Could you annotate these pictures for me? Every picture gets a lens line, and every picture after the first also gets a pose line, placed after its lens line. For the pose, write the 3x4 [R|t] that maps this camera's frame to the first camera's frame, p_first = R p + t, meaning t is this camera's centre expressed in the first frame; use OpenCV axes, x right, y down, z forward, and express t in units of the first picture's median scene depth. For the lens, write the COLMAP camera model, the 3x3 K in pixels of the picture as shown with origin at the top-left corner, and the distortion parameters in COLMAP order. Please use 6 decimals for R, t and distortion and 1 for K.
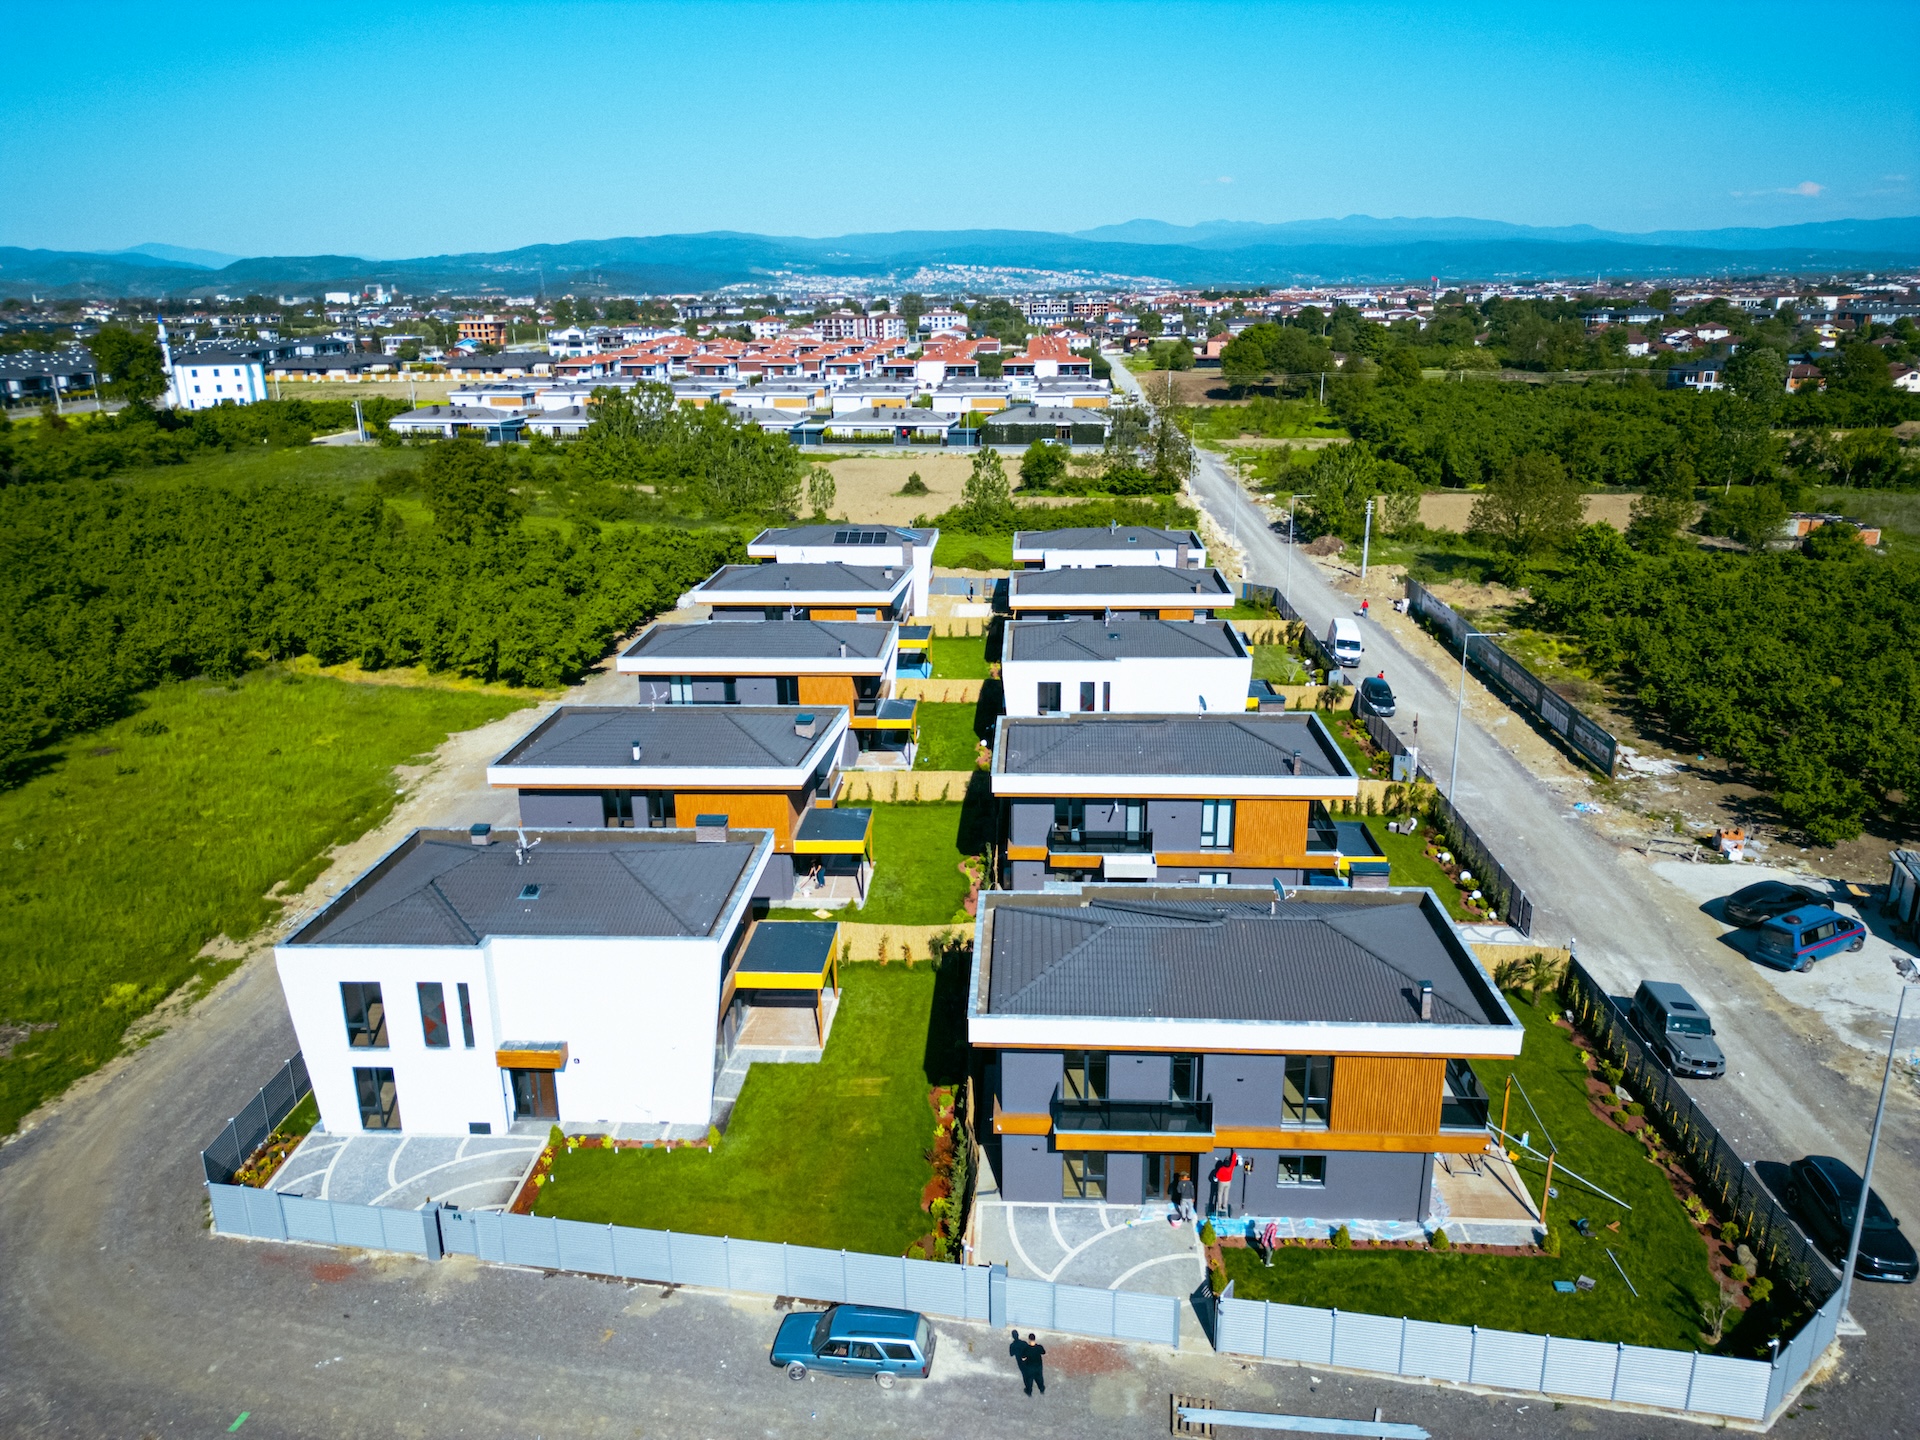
lens RADIAL K [[1345.1, 0, 960.4], [0, 1345.1, 714.2], [0, 0, 1]] dist [0.061157, -0.055180]
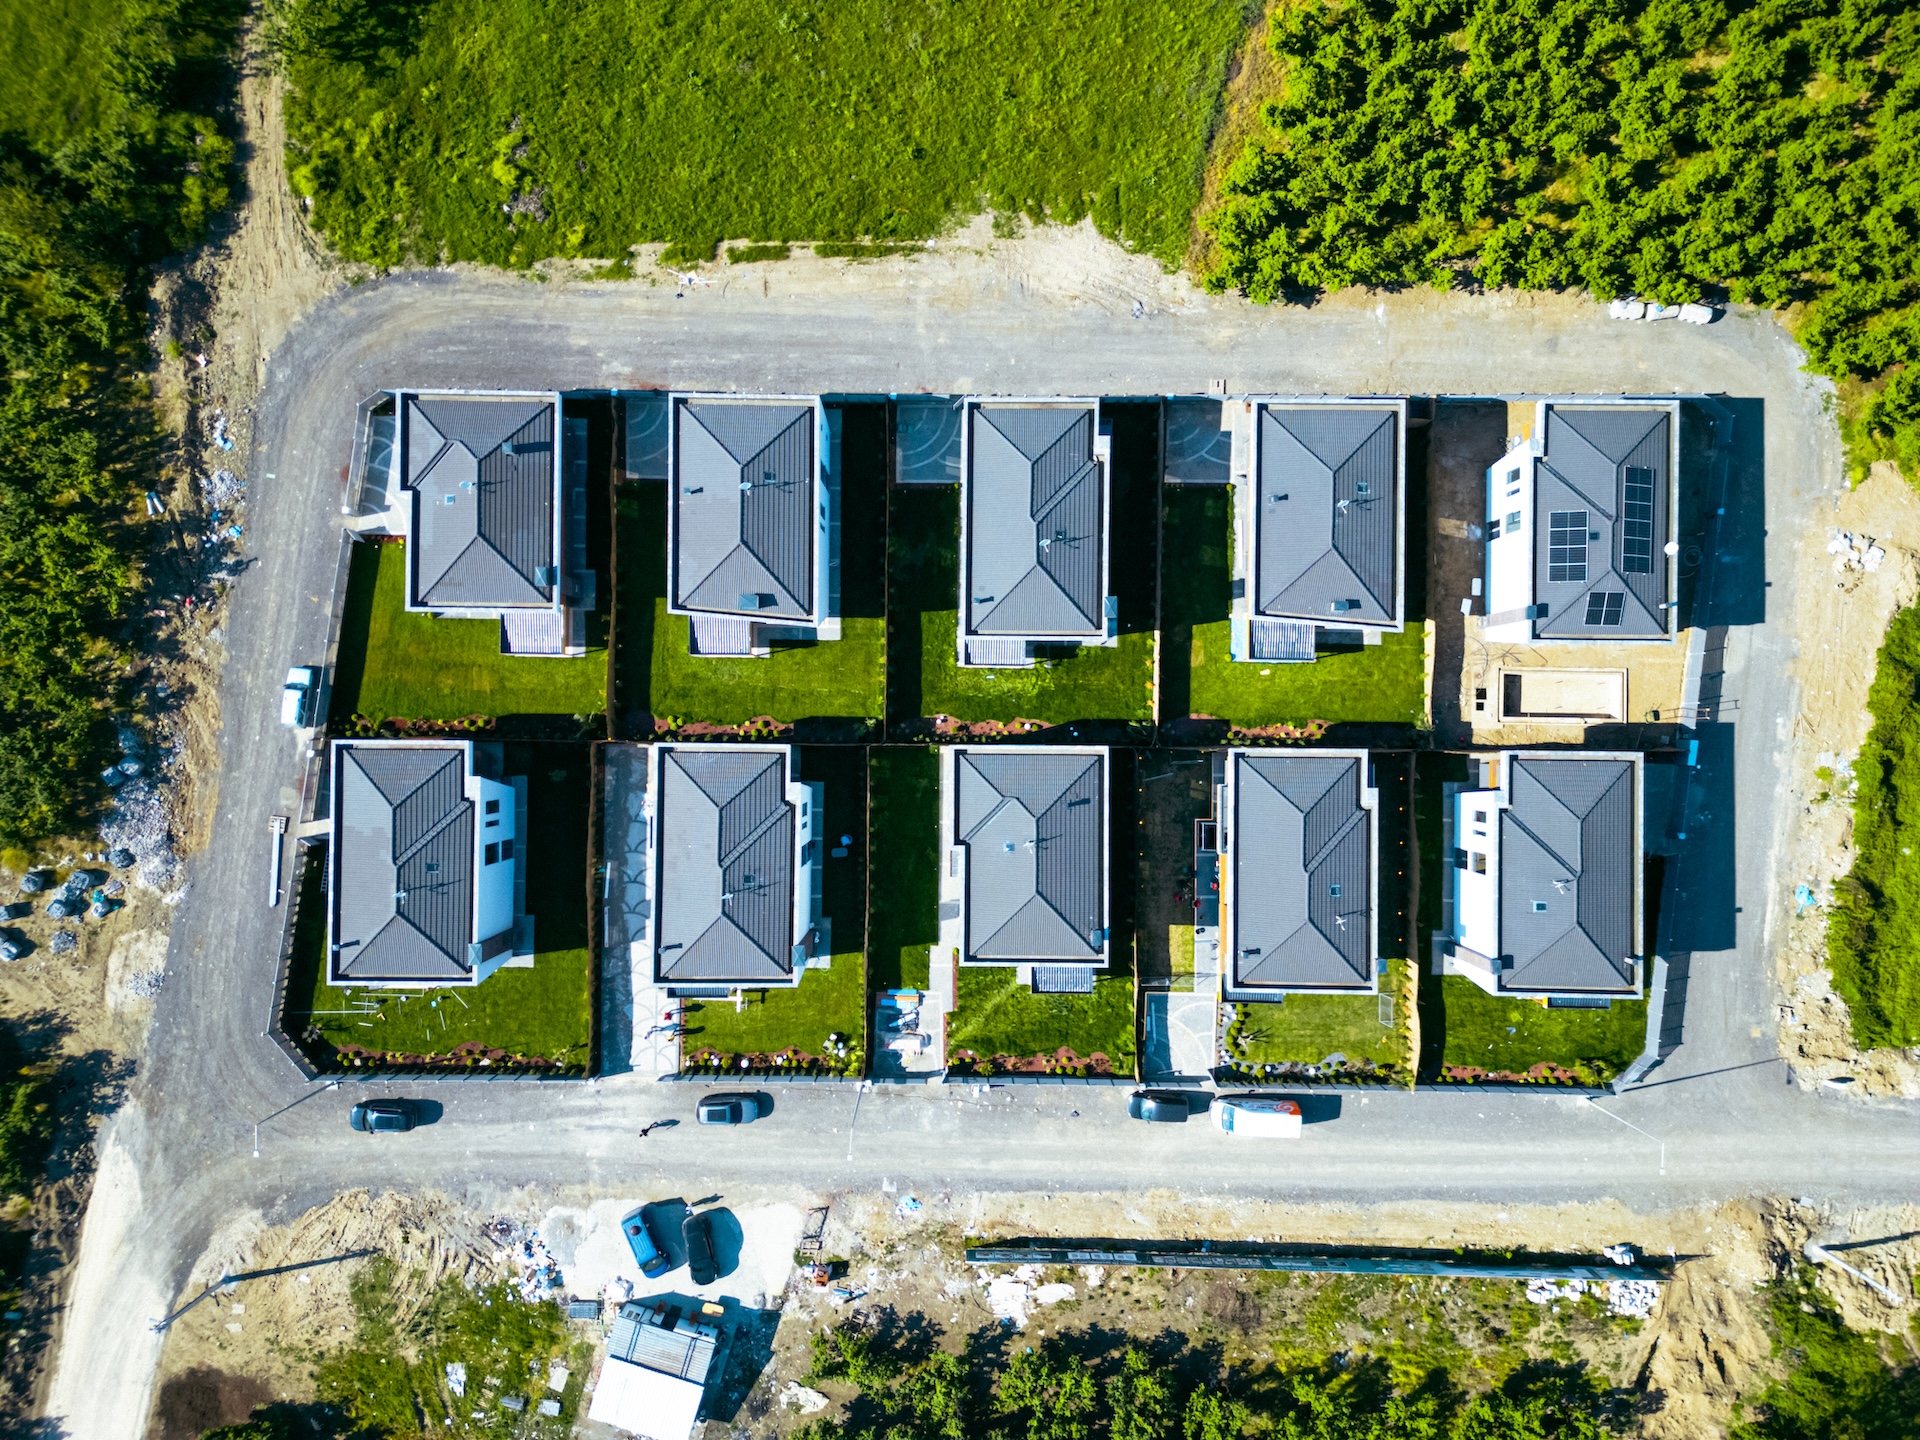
lens RADIAL K [[1318.9, 0, 961.5], [0, 1318.9, 729.9], [0, 0, 1]] dist [0.052726, -0.045584]
pose [[0.045986, 0.998940, 0.001964, 0.013304], [-0.293050, 0.011611, 0.956027, -0.892573], [0.954991, -0.044540, 0.293273, 0.553710]]
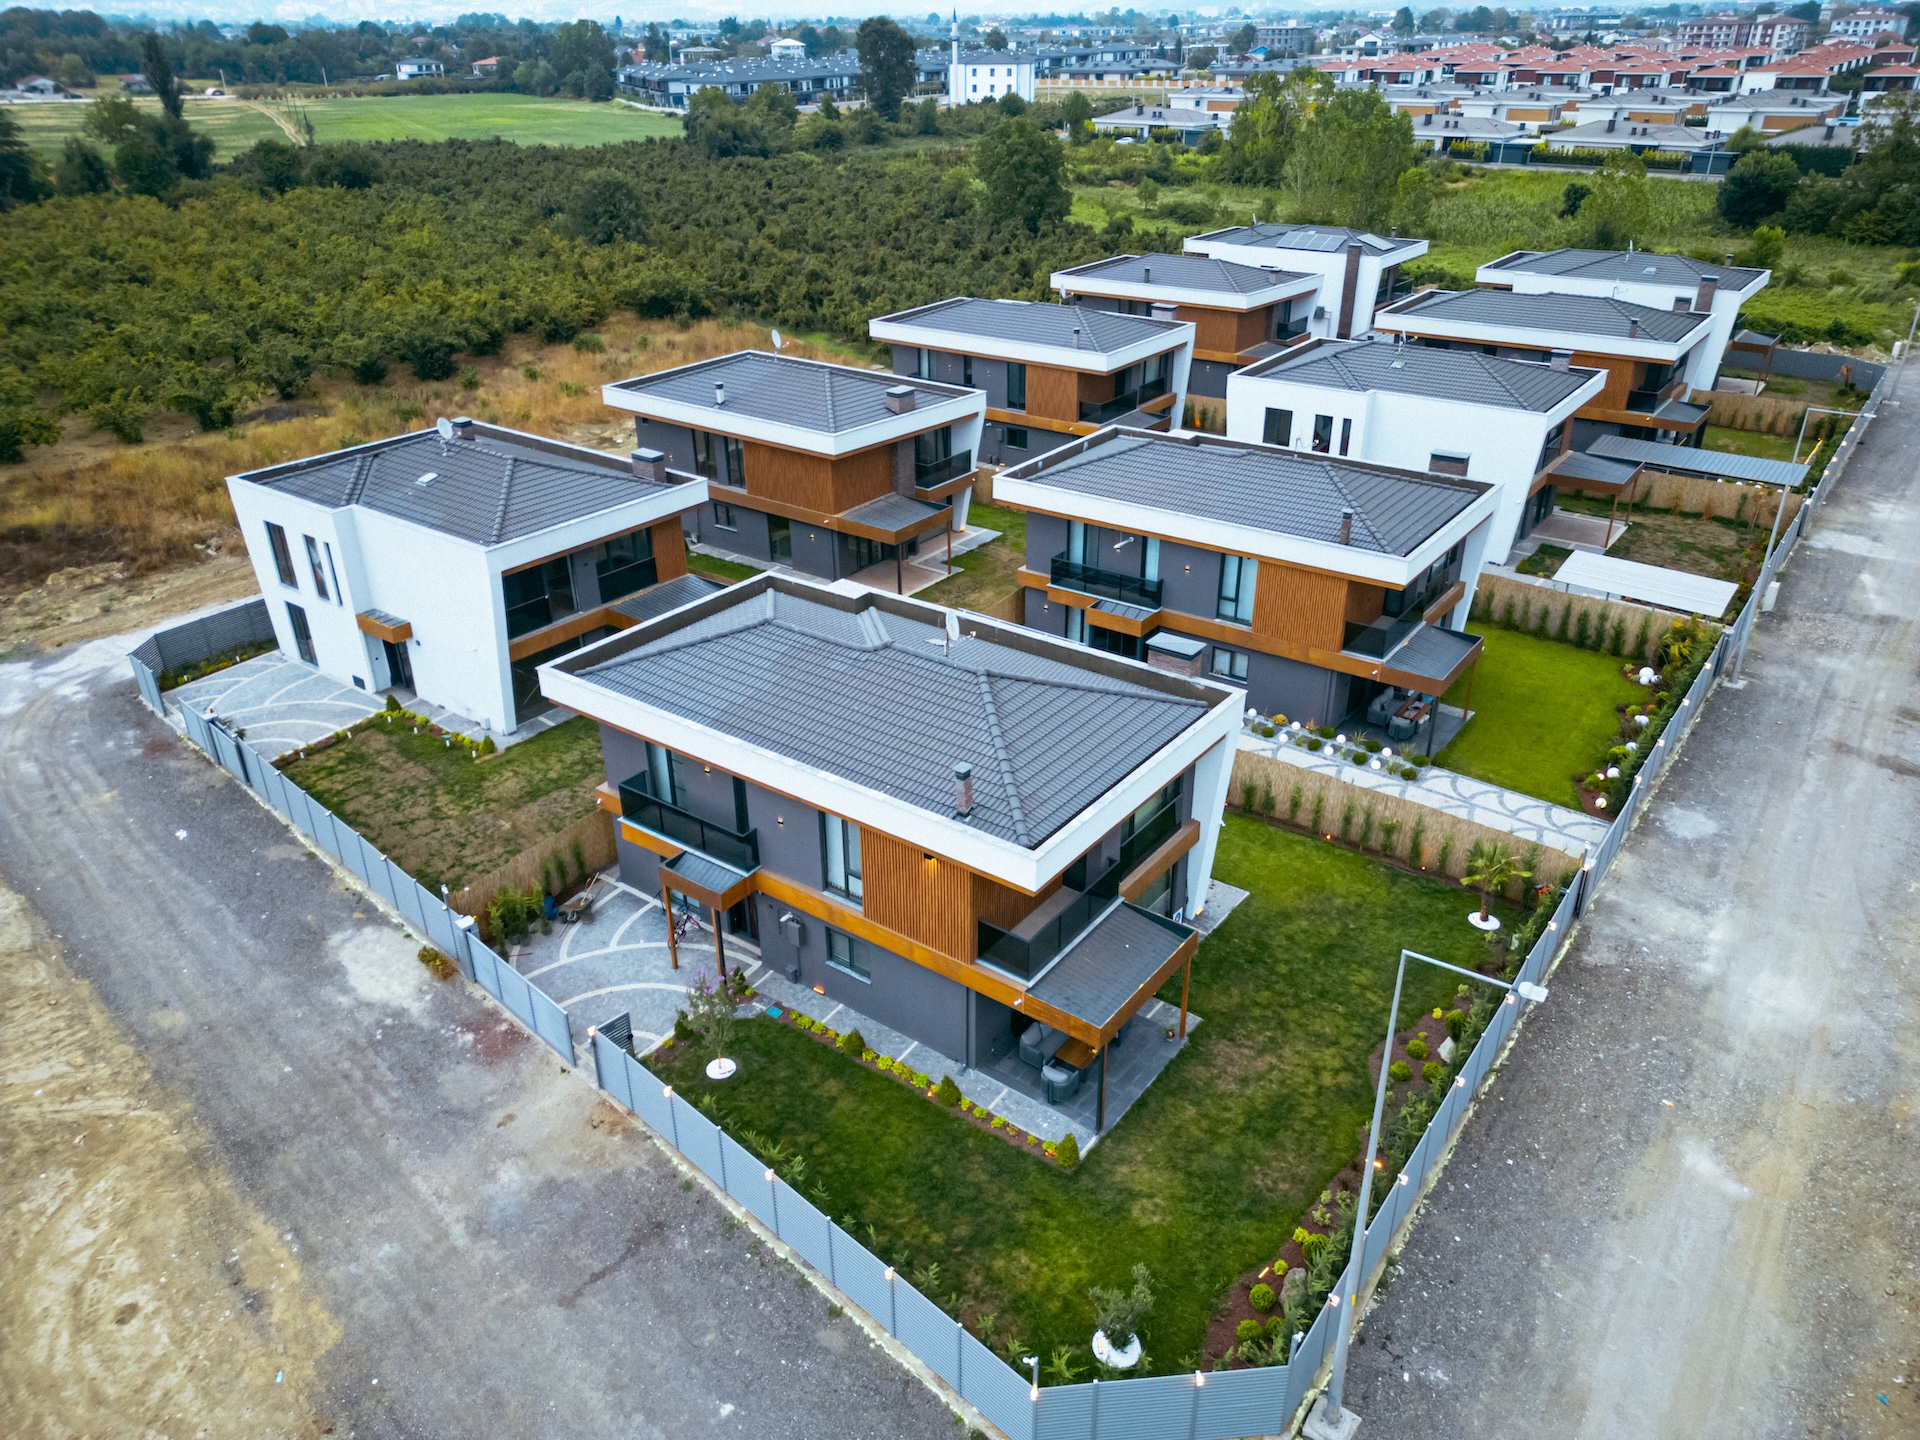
lens RADIAL K [[1345.1, 0, 960.4], [0, 1345.1, 714.2], [0, 0, 1]] dist [0.061157, -0.055180]
pose [[0.835452, 0.255191, -0.486721, 0.282994], [-0.165454, 0.961356, 0.220045, 0.004257], [0.524065, -0.103307, 0.845389, 0.157297]]
